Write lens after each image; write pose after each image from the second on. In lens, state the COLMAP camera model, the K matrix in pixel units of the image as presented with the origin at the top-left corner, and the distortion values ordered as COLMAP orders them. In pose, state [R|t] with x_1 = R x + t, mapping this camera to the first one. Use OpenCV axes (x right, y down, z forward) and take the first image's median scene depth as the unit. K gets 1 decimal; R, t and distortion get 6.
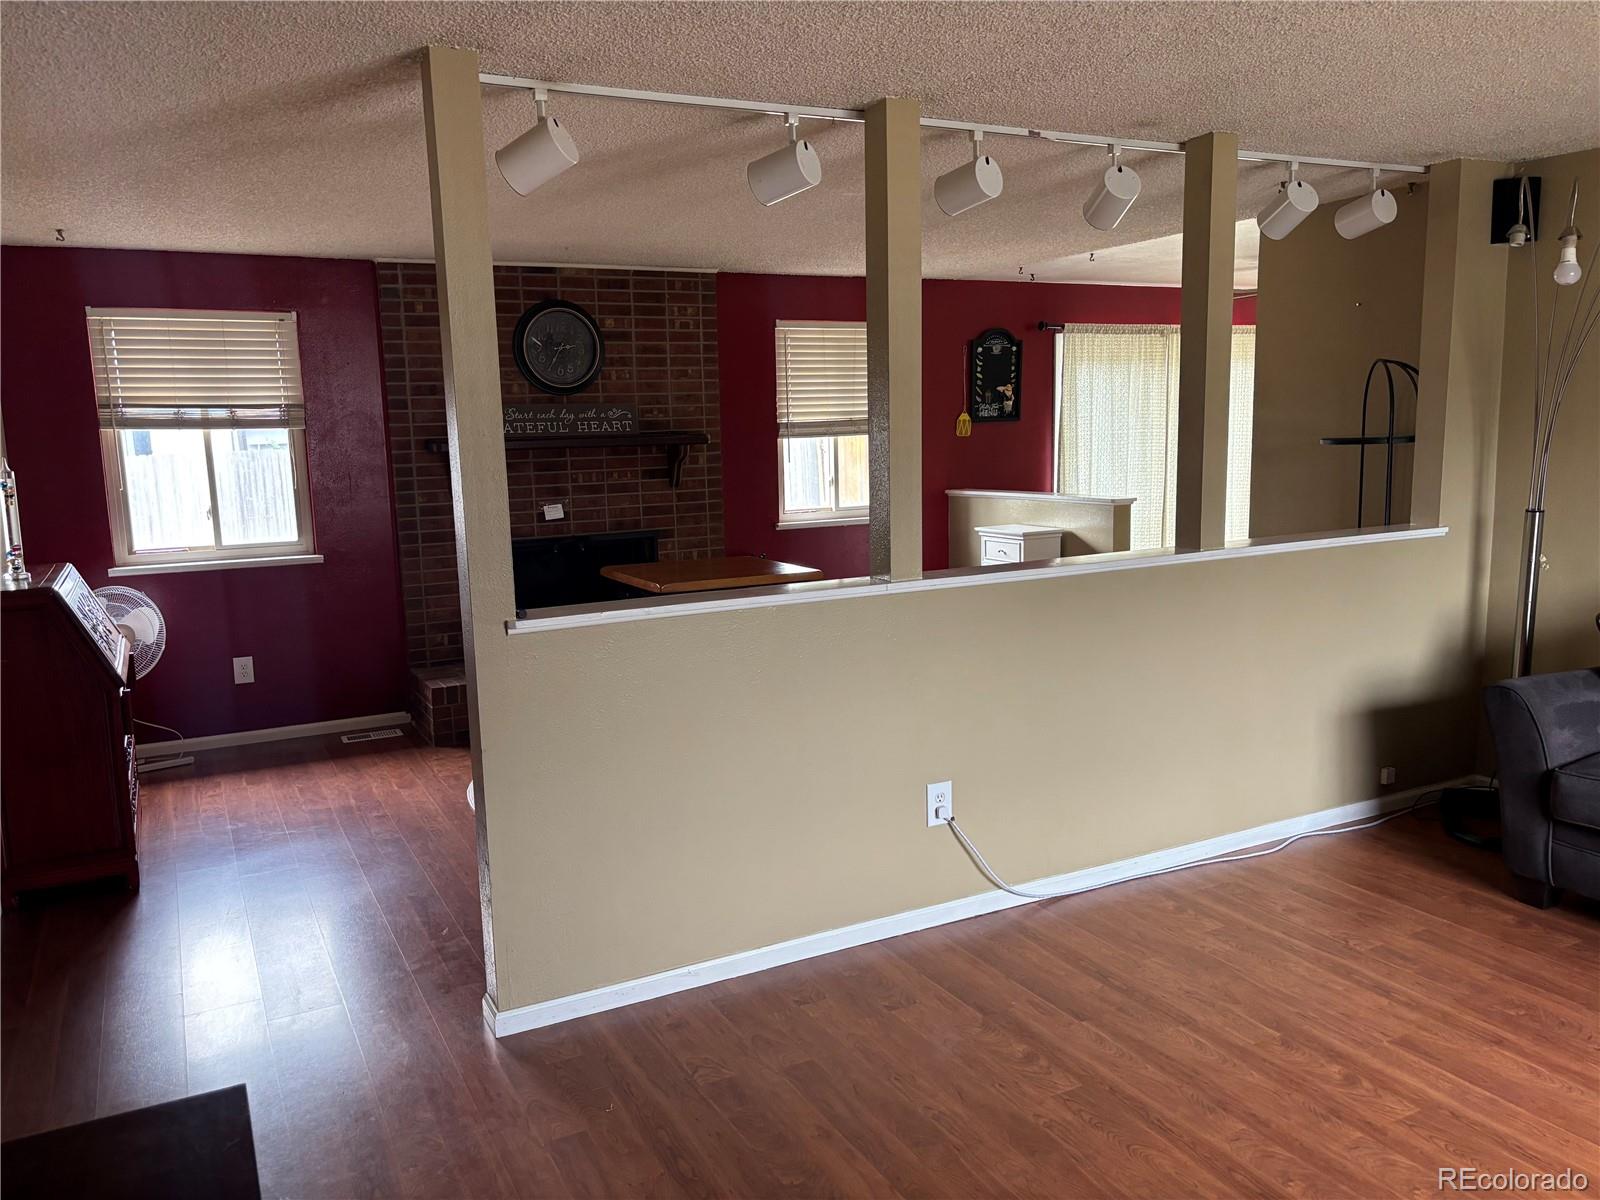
lens RADIAL K [[1209.9, 0, 791.1], [0, 1209.9, 613.5], [0, 0, 1]] dist [0.046991, -0.058320]
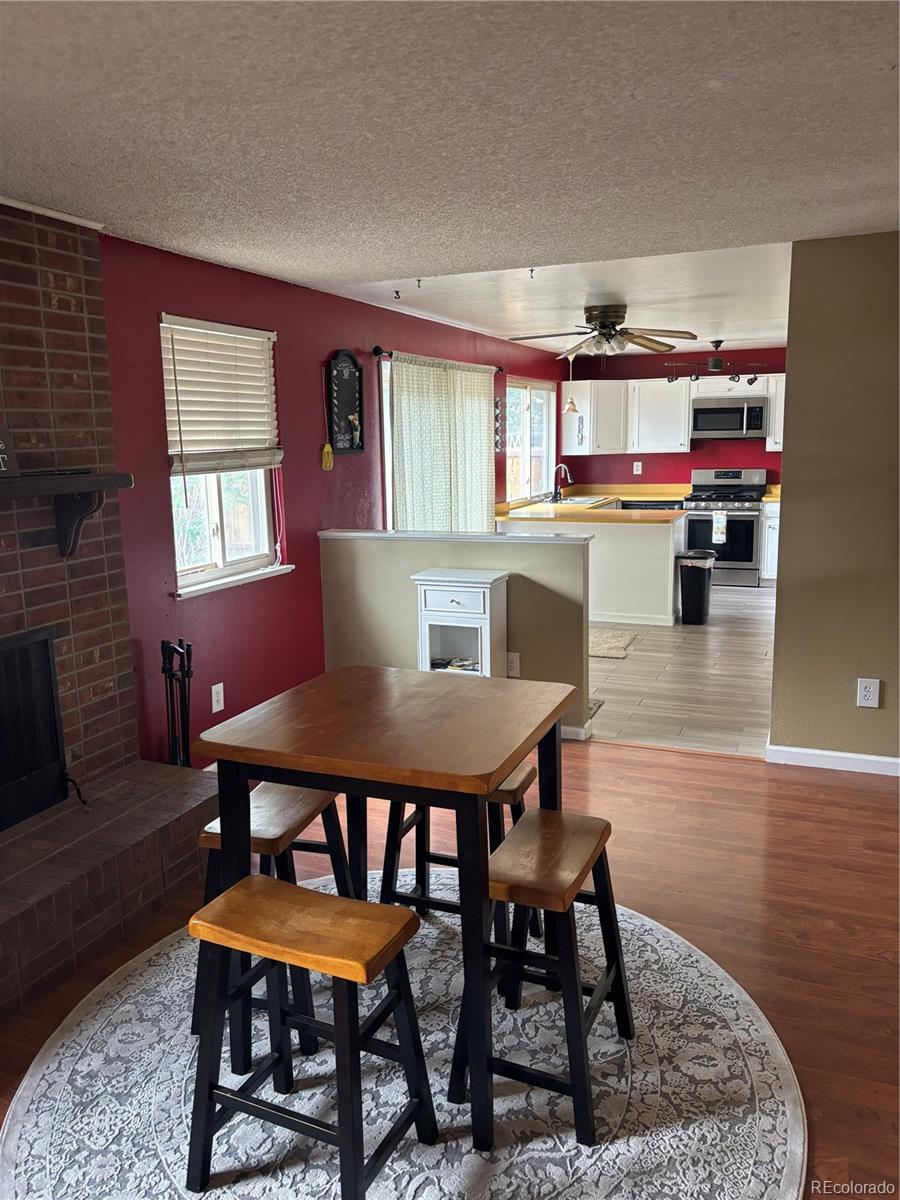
lens RADIAL K [[907.4, 0, 440.3], [0, 907.4, 589.8], [0, 0, 1]] dist [0.046991, -0.058320]
pose [[0.765191, -0.092077, 0.637185, -0.239533], [0.089993, 0.995300, 0.035754, -0.081231], [-0.637483, 0.029983, 0.769881, 0.471824]]
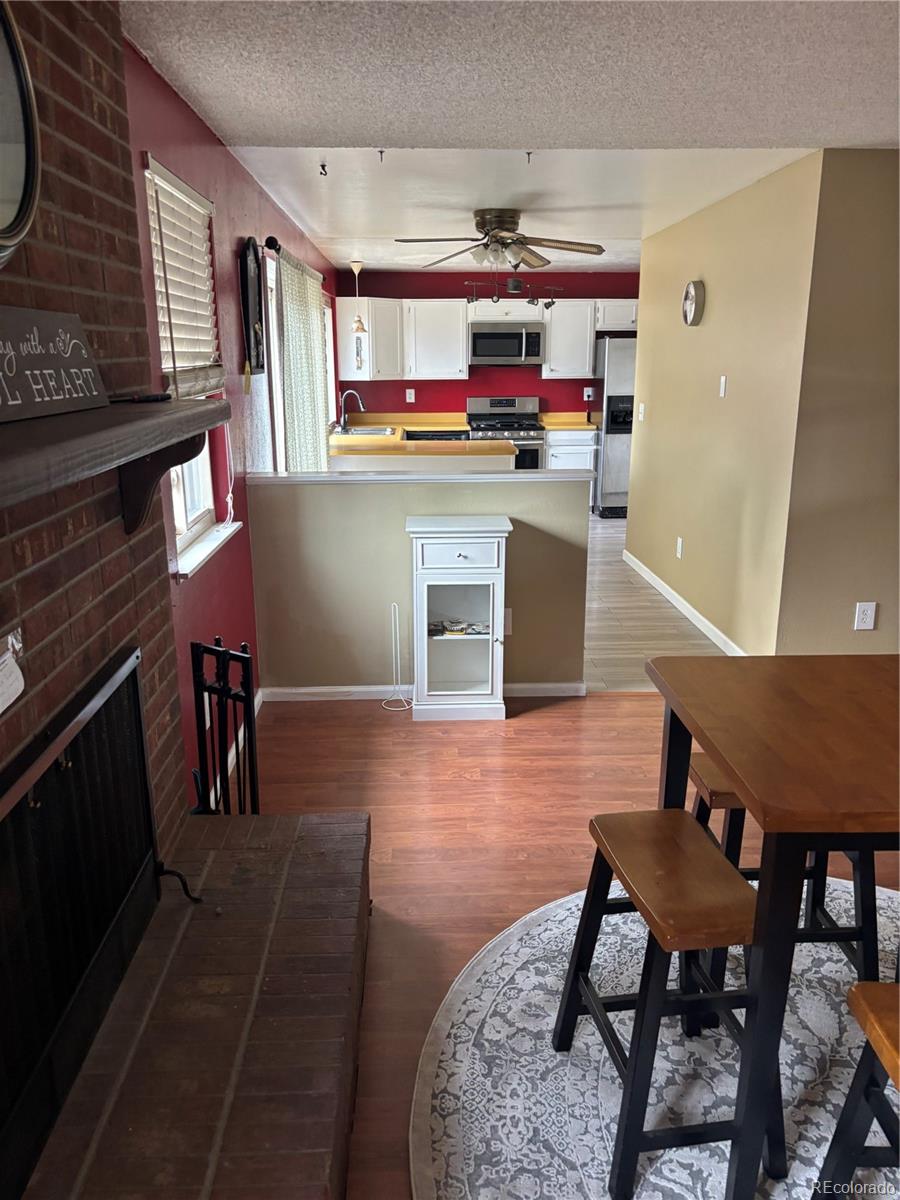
lens RADIAL K [[907.4, 0, 457.9], [0, 907.4, 606.3], [0, 0, 1]] dist [0.046991, -0.058320]
pose [[0.422715, -0.209964, 0.881605, -0.308931], [0.121754, 0.977130, 0.174335, -0.114972], [-0.898047, 0.033646, 0.438611, 0.733336]]
